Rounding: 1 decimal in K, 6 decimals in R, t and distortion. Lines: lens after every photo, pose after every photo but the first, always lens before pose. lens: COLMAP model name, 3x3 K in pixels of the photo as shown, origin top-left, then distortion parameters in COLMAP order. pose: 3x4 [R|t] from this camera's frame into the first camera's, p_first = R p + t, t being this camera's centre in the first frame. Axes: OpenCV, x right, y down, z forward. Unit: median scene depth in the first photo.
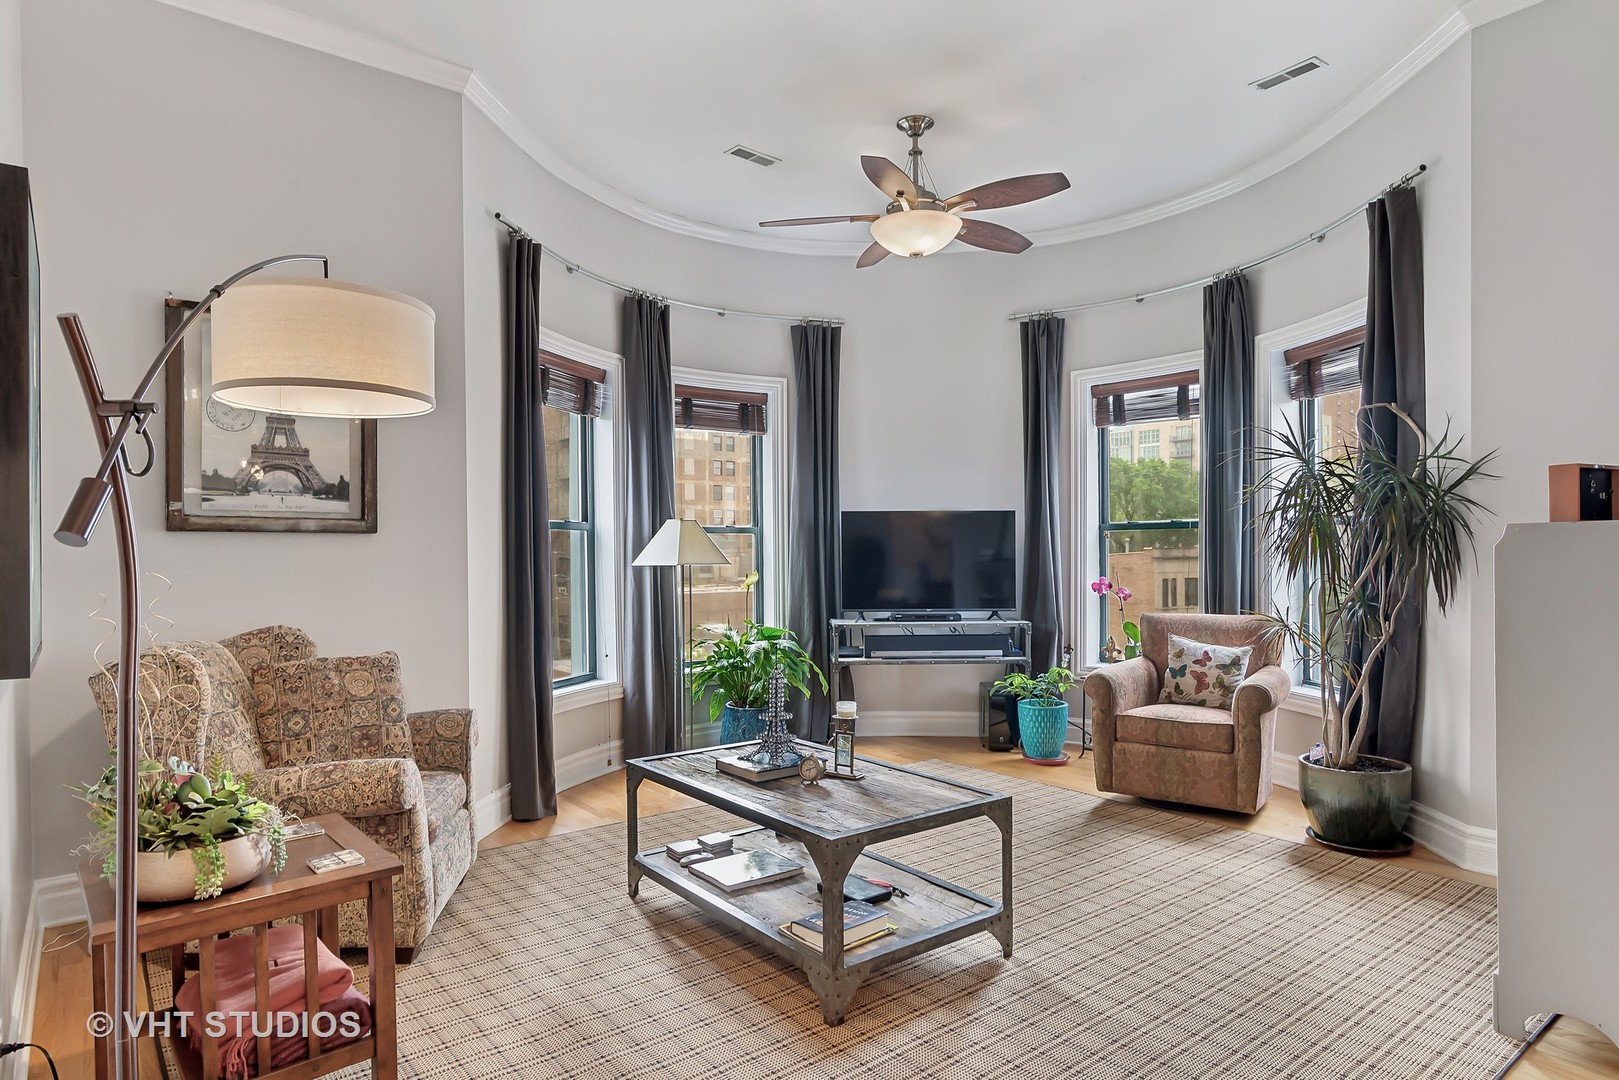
lens RADIAL K [[921.4, 0, 799.2], [0, 921.4, 566.4], [0, 0, 1]] dist [0.000842, 0.001737]
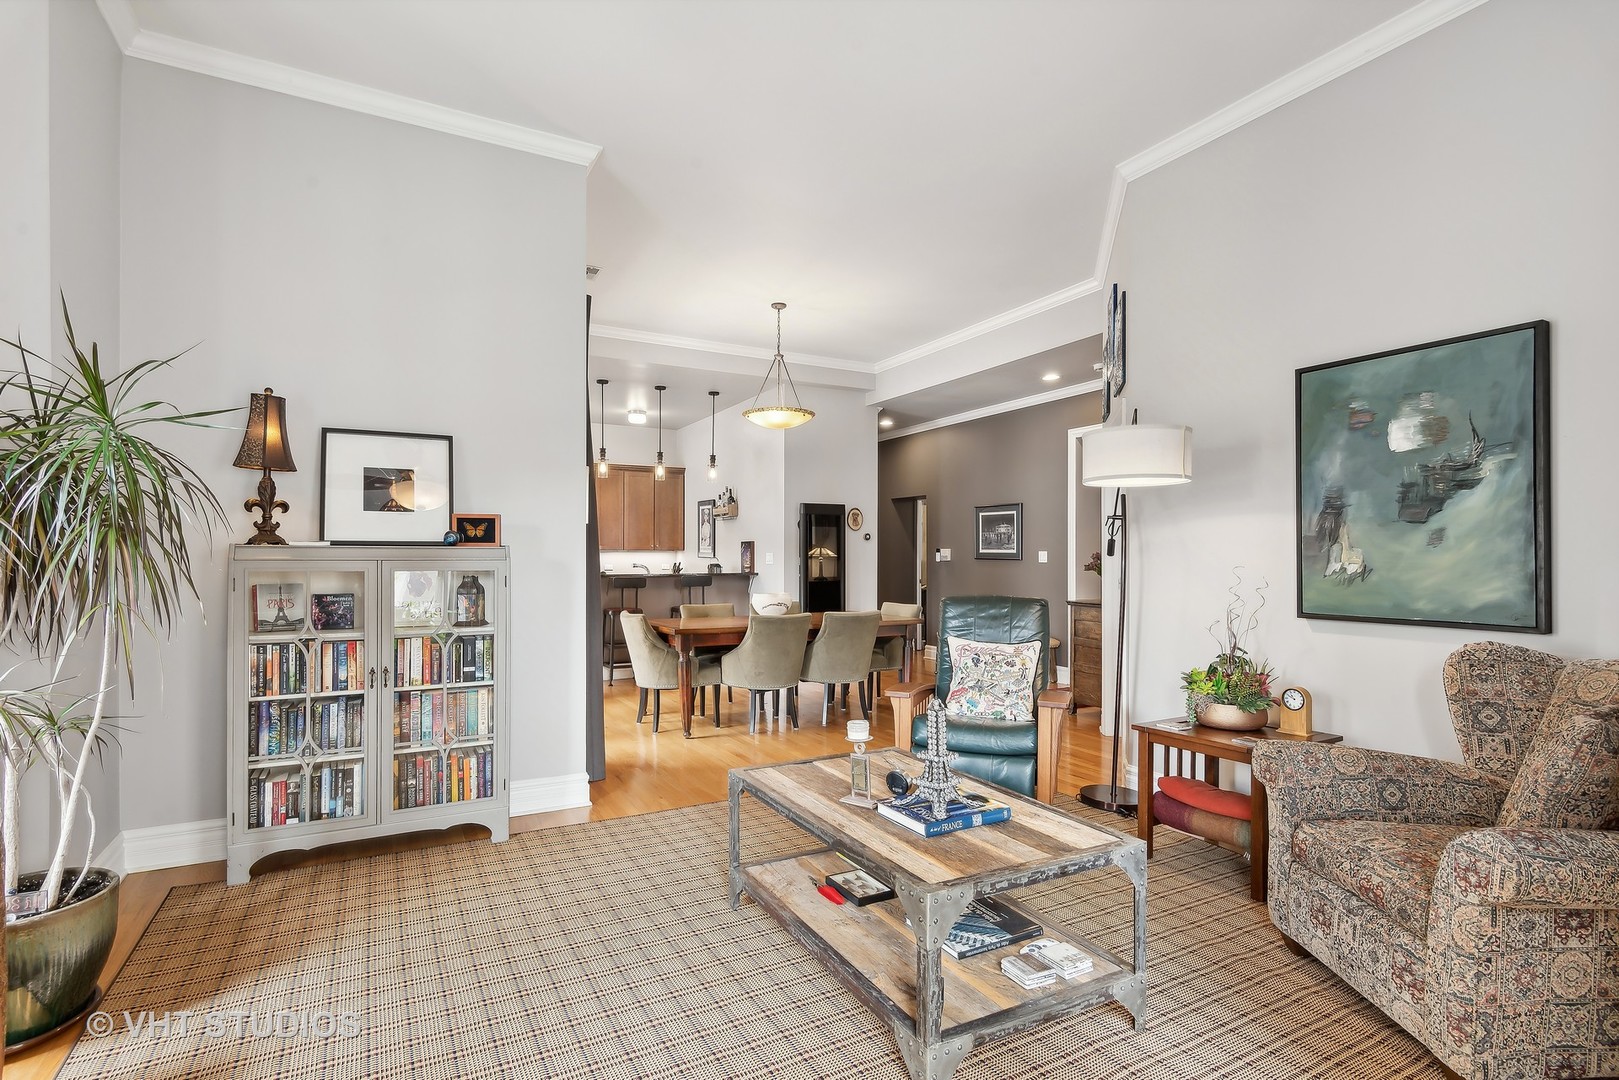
lens RADIAL K [[786.1, 0, 798.8], [0, 786.1, 546.8], [0, 0, 1]] dist [0.004305, -0.002163]
pose [[-0.985554, 0.009139, 0.169114, -0.014495], [0.009230, 0.999957, -0.000247, -0.016825], [-0.169109, 0.001317, -0.985597, 1.054254]]
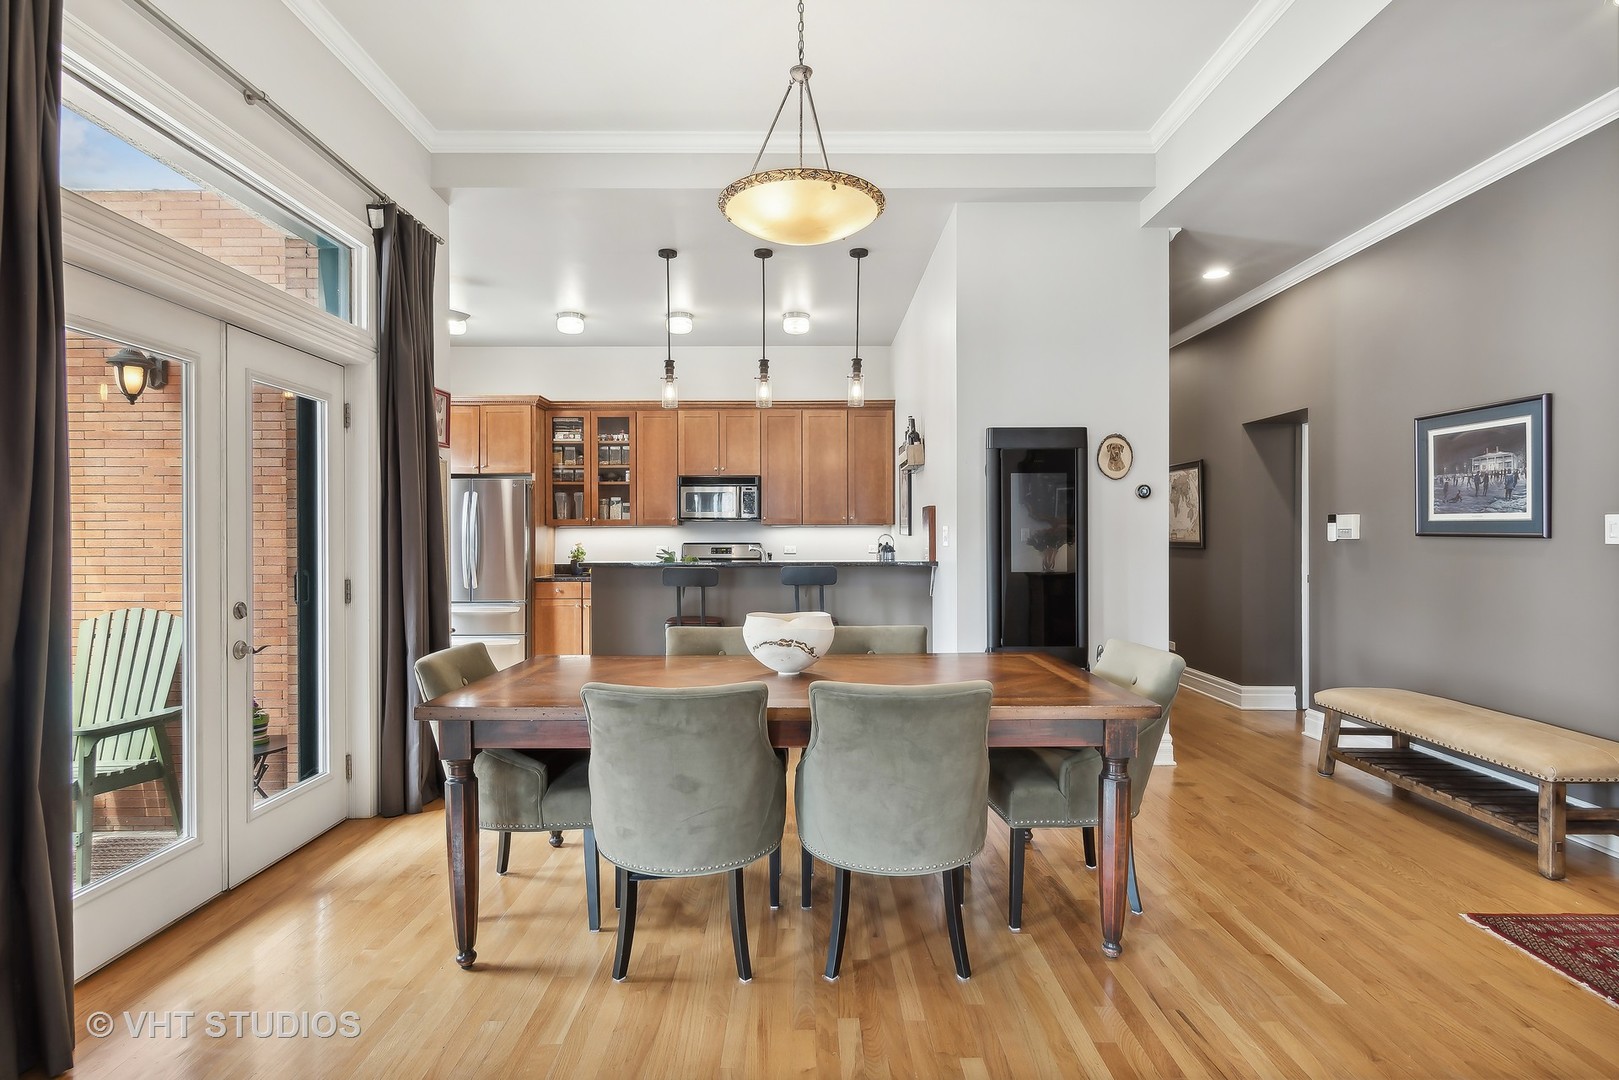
lens RADIAL K [[822.5, 0, 808.5], [0, 822.5, 535.4], [0, 0, 1]] dist [0.002110, -0.000228]
pose [[-0.792830, 0.010956, 0.609345, -0.120477], [0.018620, 0.999807, 0.006251, -0.003254], [-0.609159, 0.016303, -0.792881, 0.302067]]
